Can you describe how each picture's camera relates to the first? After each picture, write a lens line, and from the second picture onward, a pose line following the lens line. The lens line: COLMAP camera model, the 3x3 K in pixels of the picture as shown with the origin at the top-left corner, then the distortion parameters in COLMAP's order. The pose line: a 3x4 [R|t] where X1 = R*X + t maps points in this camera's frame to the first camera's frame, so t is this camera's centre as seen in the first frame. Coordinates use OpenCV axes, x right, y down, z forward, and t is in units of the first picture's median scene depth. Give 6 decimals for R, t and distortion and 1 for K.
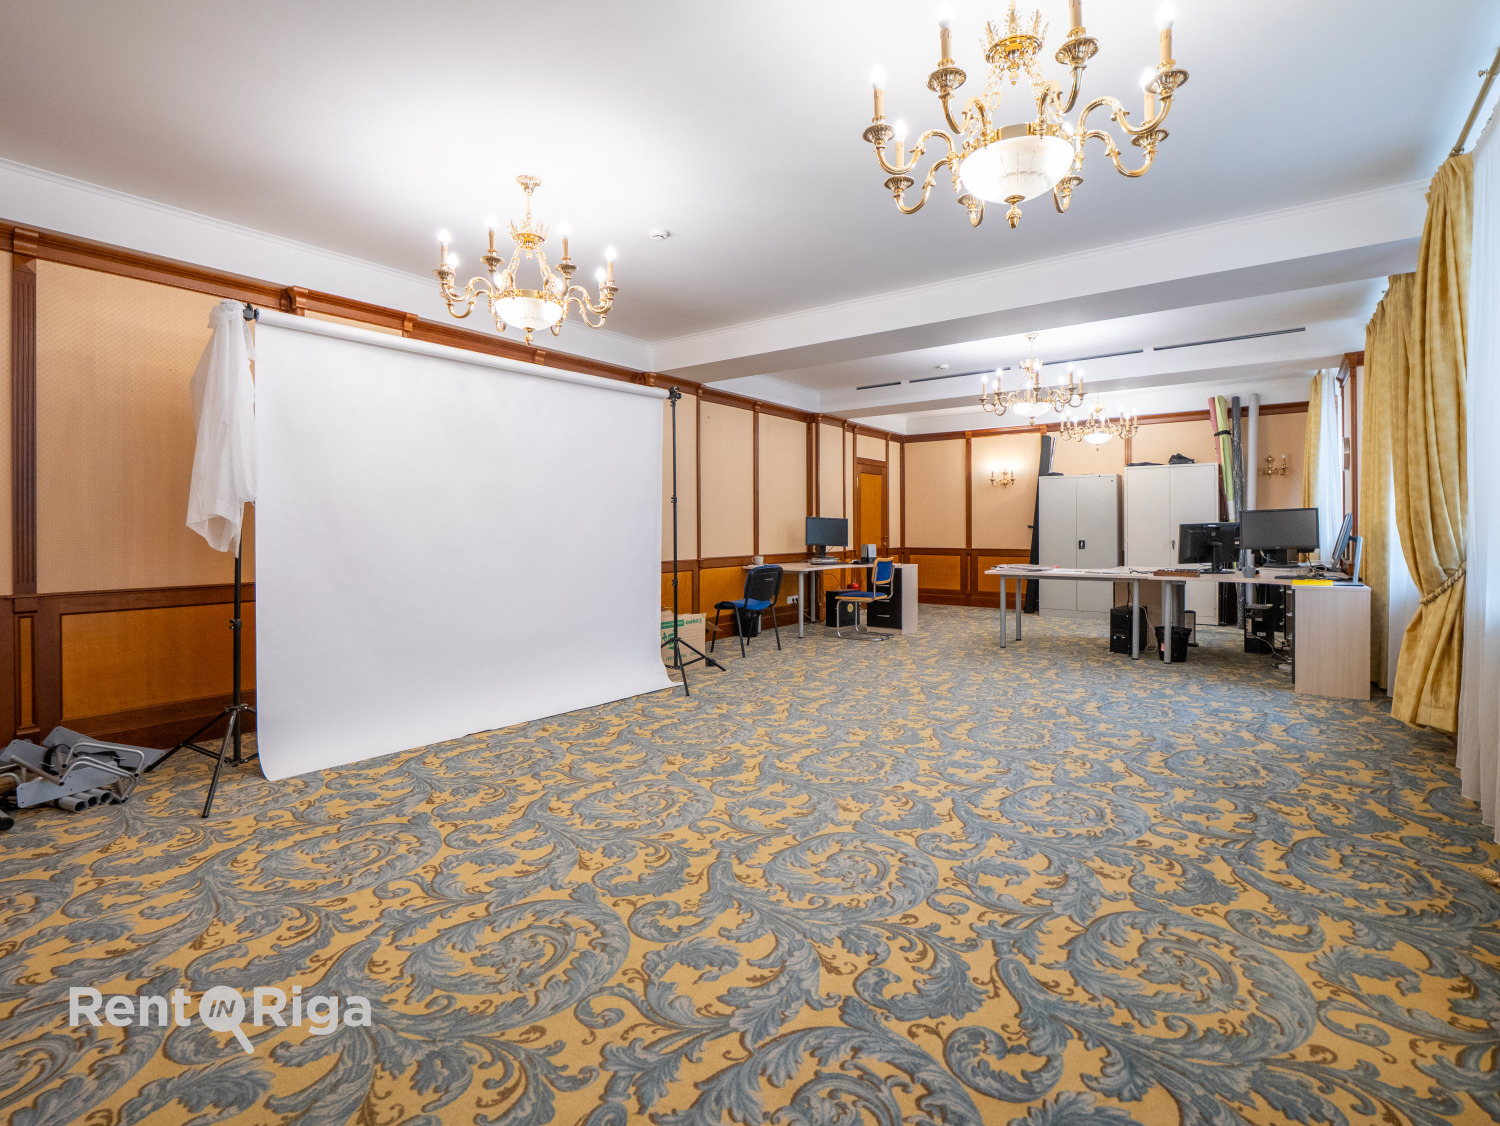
lens RADIAL K [[732.2, 0, 746.1], [0, 732.2, 539.9], [0, 0, 1]] dist [-0.017909, -0.000069]
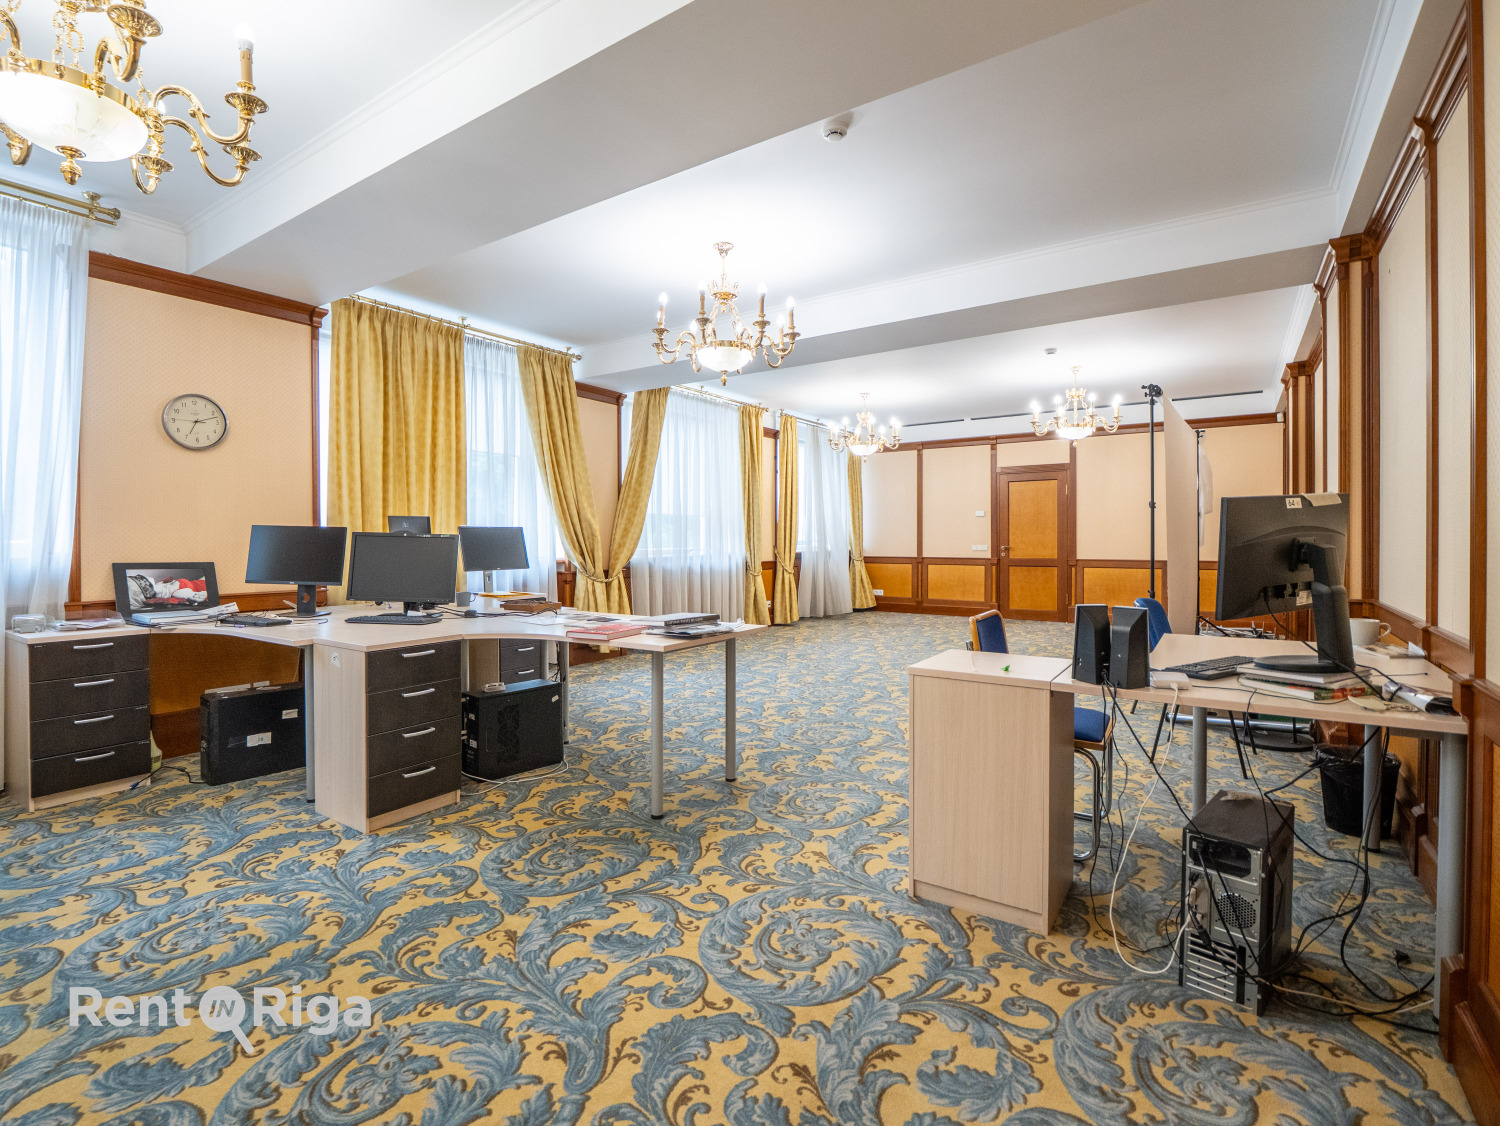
lens RADIAL K [[732.2, 0, 746.1], [0, 732.2, 539.9], [0, 0, 1]] dist [-0.017909, -0.000069]
pose [[-0.998923, 0.002899, -0.046310, -0.488968], [0.002035, 0.999823, 0.018696, -0.029920], [0.046356, 0.018582, -0.998752, 1.972840]]
